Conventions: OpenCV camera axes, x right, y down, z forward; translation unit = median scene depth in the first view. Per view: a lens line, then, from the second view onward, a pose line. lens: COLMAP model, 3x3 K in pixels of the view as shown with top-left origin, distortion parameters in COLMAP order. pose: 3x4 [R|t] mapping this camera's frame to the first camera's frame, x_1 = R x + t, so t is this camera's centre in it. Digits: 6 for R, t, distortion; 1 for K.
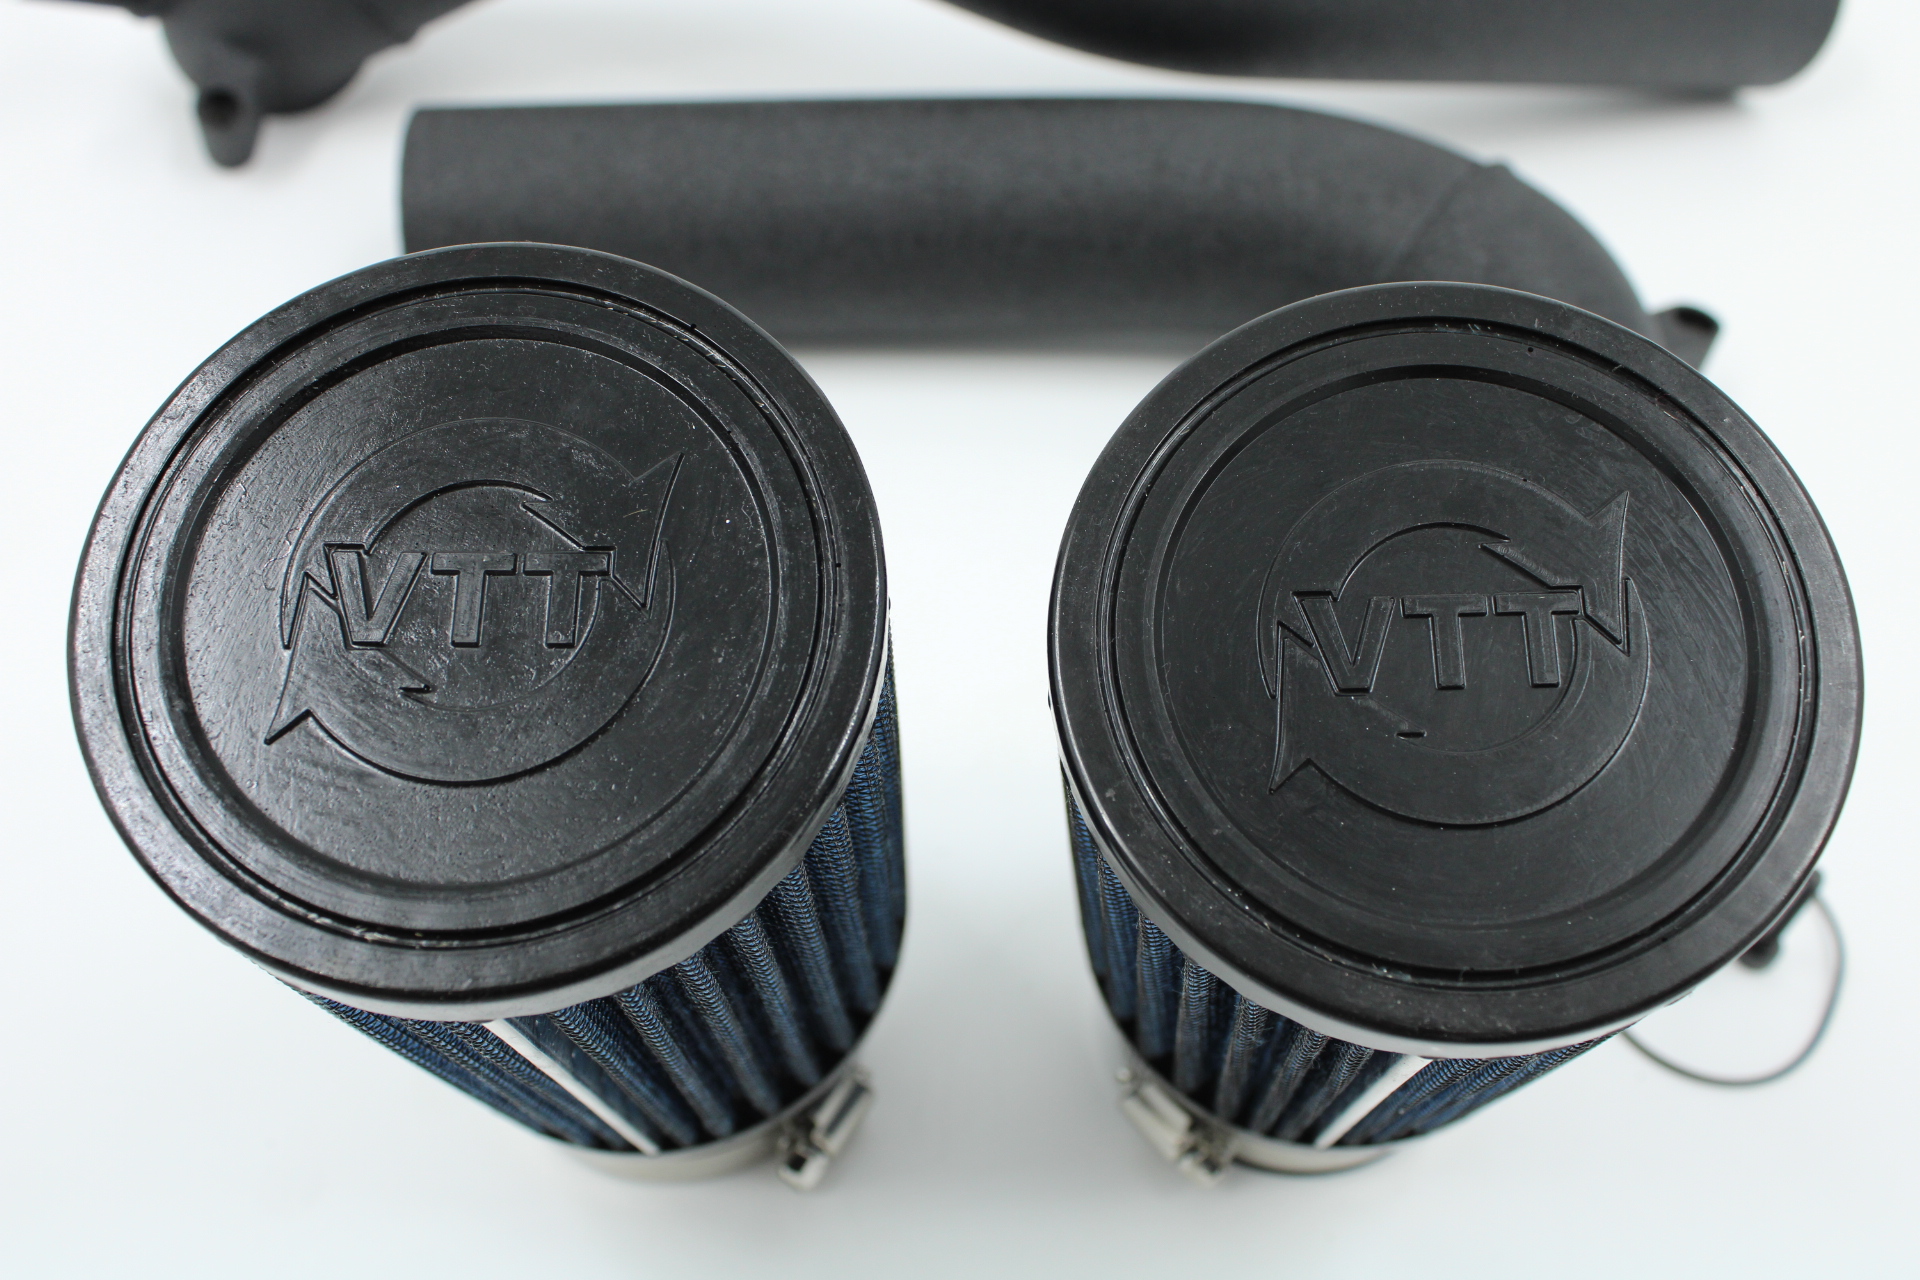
lens RADIAL K [[1808.9, 0, 960.0], [0, 1808.9, 640.0], [0, 0, 1]] dist [-0.150916, 0.157891]
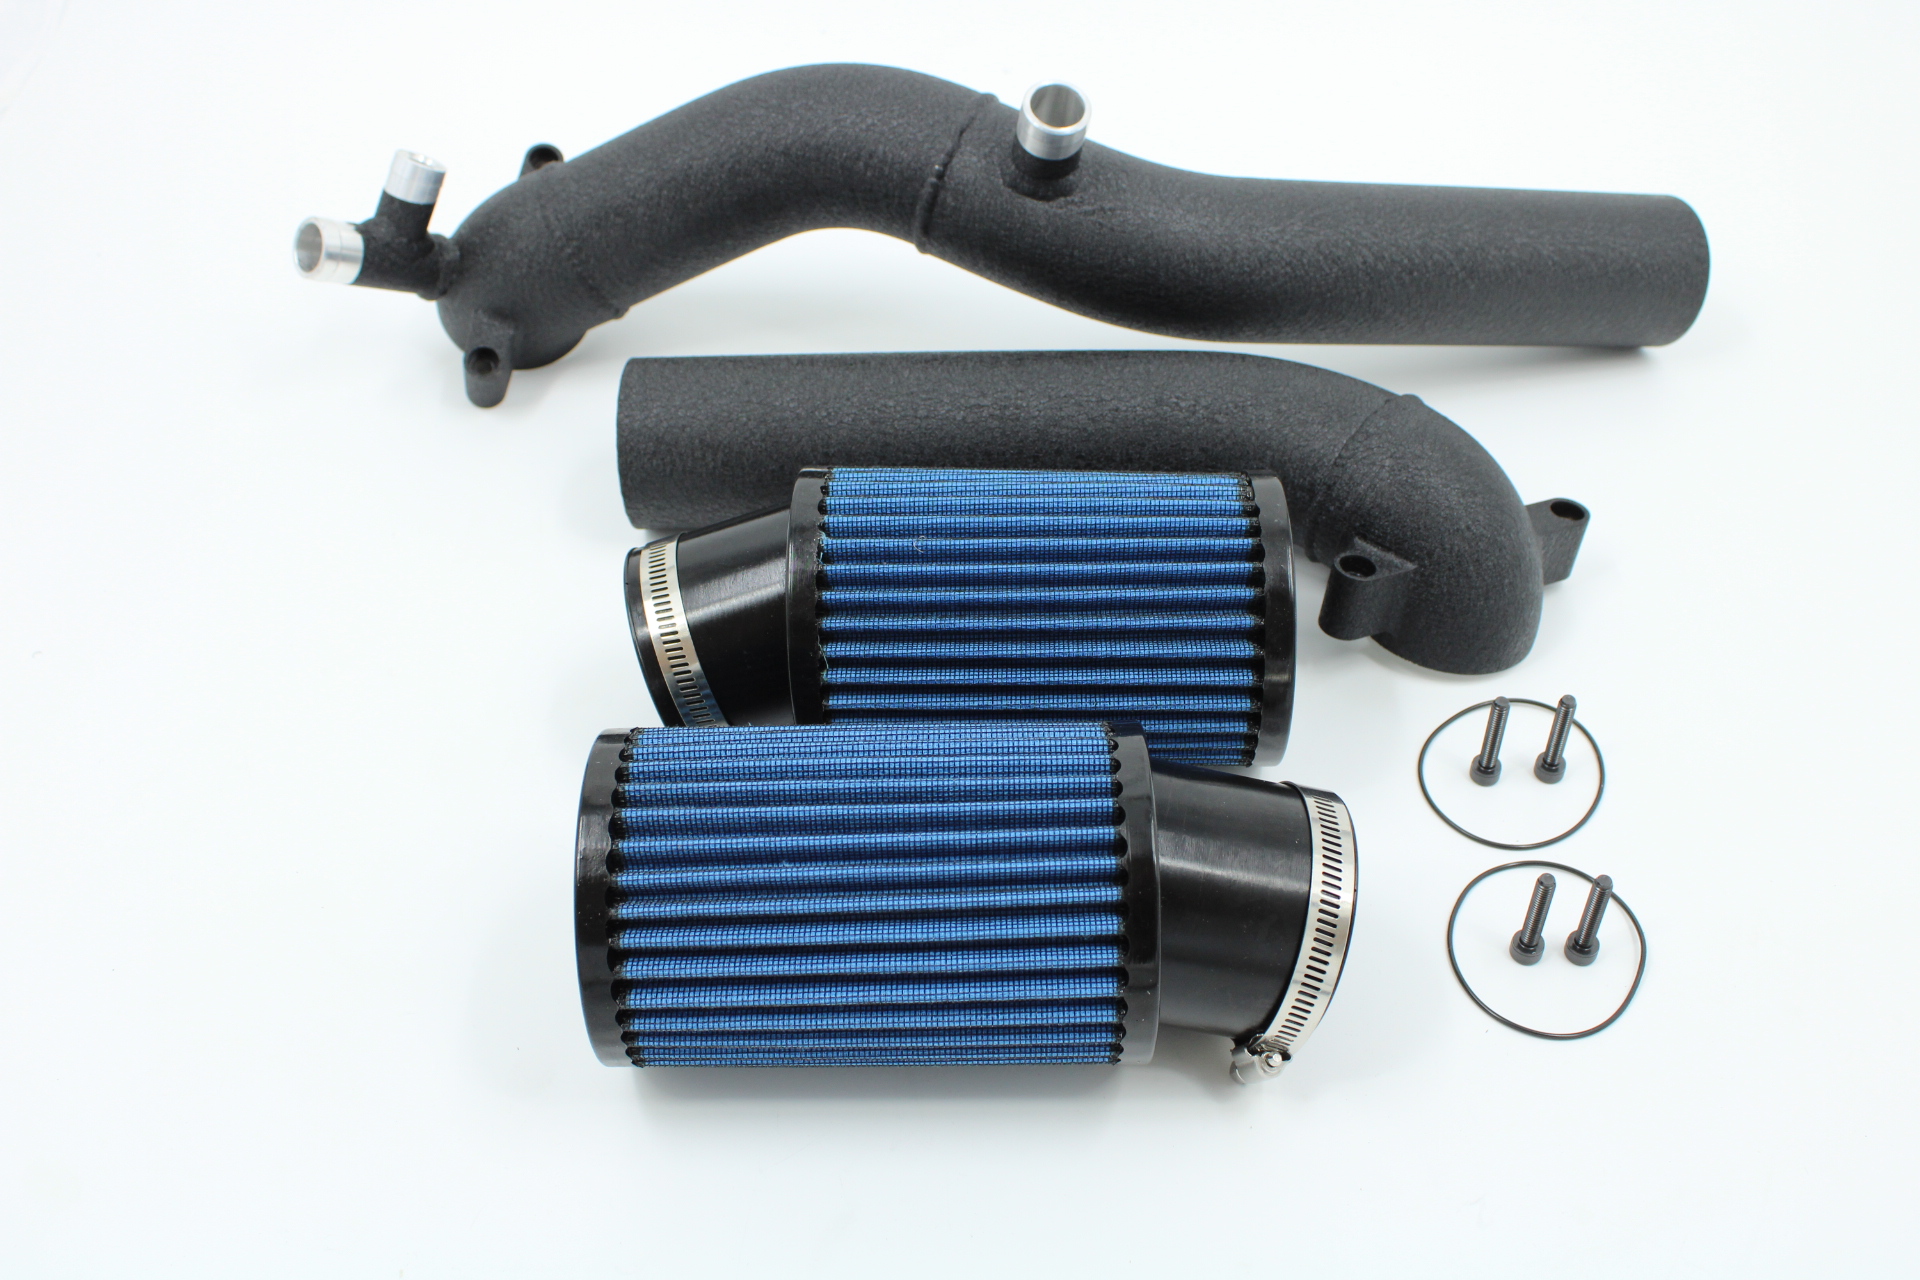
lens RADIAL K [[1808.9, 0, 960.0], [0, 1808.9, 640.0], [0, 0, 1]] dist [-0.150916, 0.157891]
pose [[0.997560, 0.006553, -0.069502, 0.121973], [-0.016546, 0.989410, -0.144199, 0.273871], [0.067821, 0.144997, 0.987105, -0.812274]]
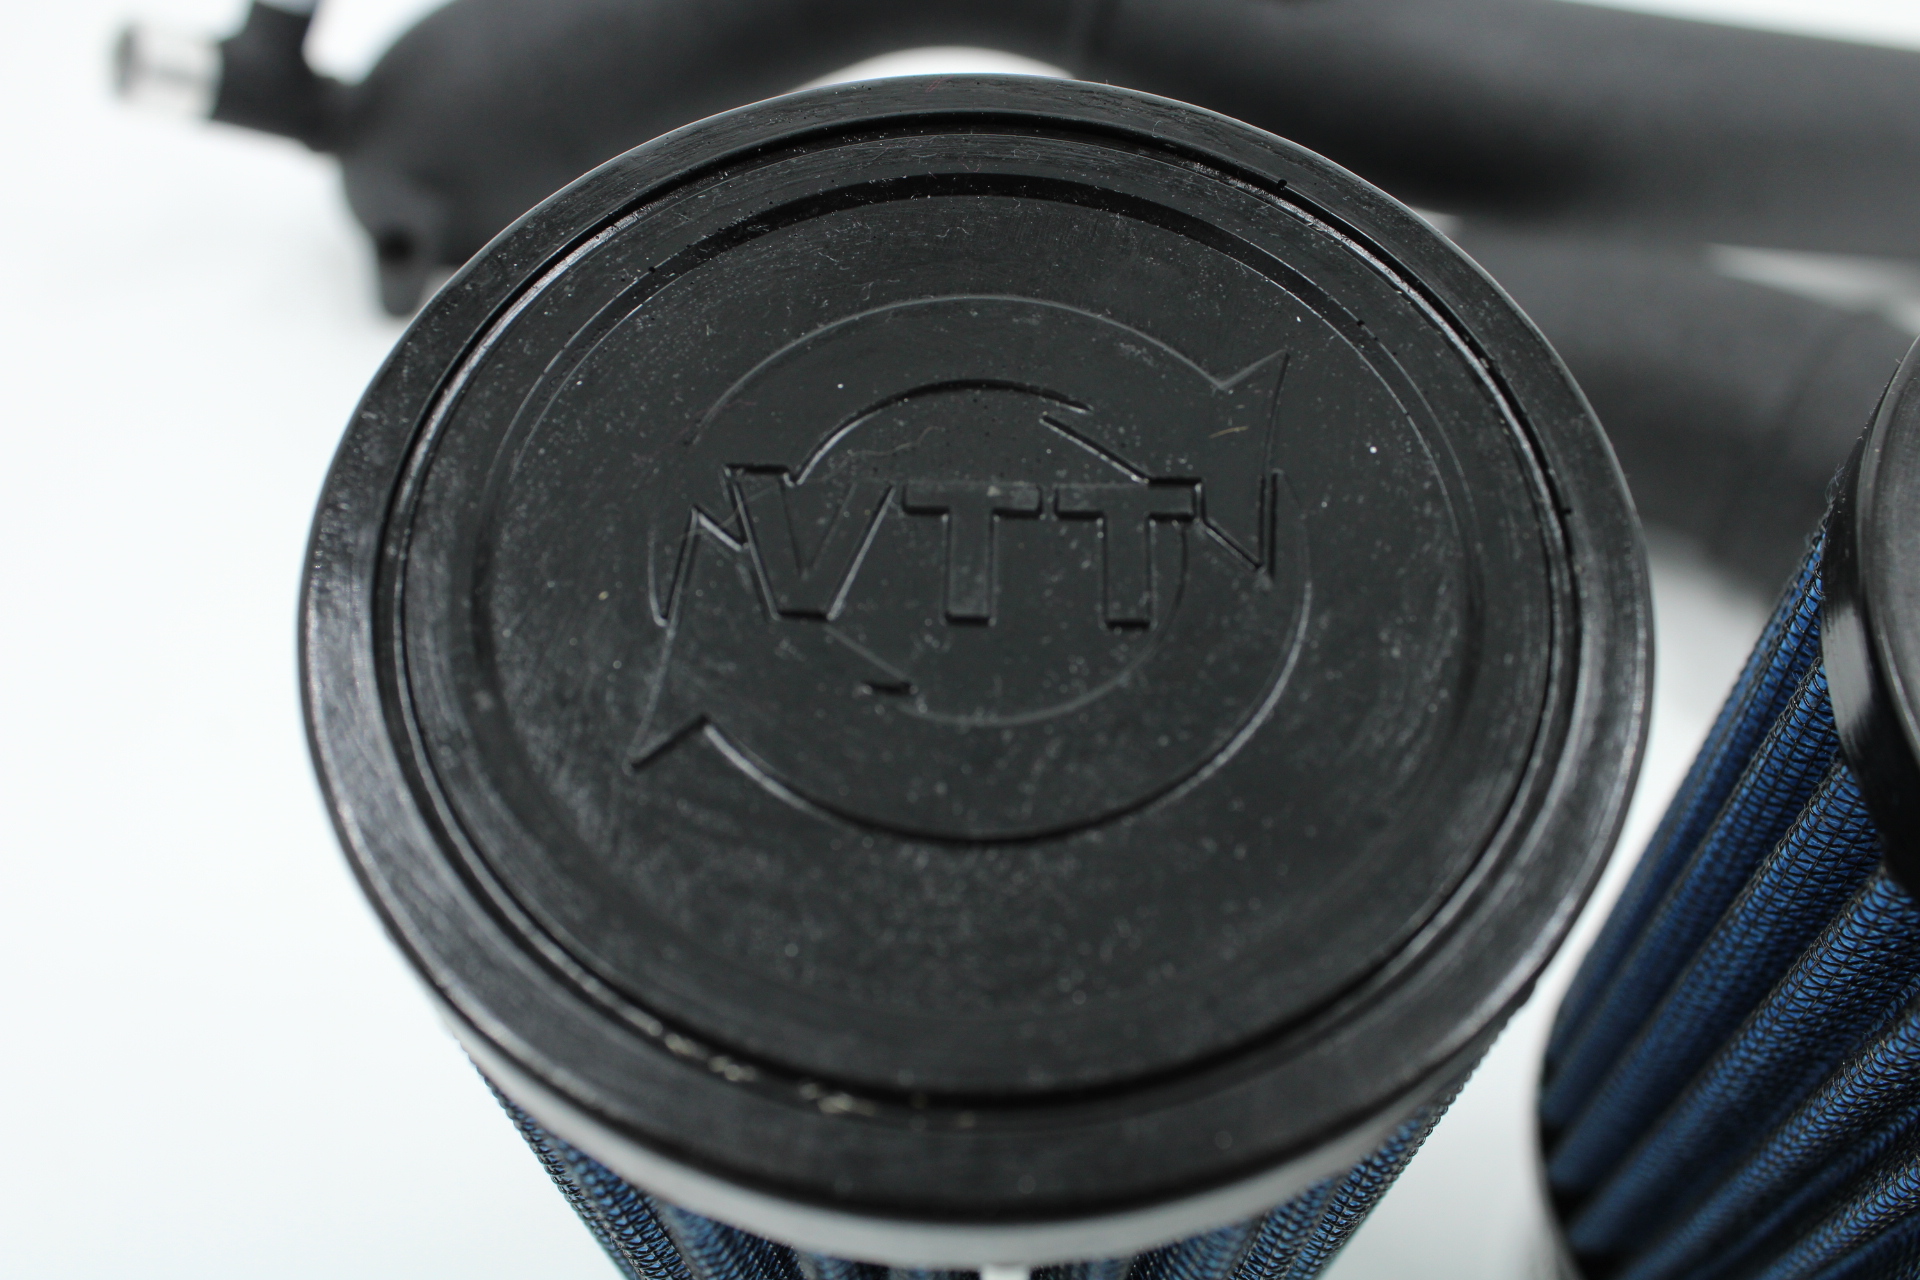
lens RADIAL K [[1808.9, 0, 960.0], [0, 1808.9, 640.0], [0, 0, 1]] dist [-0.150916, 0.157891]
pose [[0.999126, 0.014872, -0.039053, -0.244984], [-0.021400, 0.984783, -0.172466, 0.108840], [0.035894, 0.173151, 0.984241, 0.391054]]
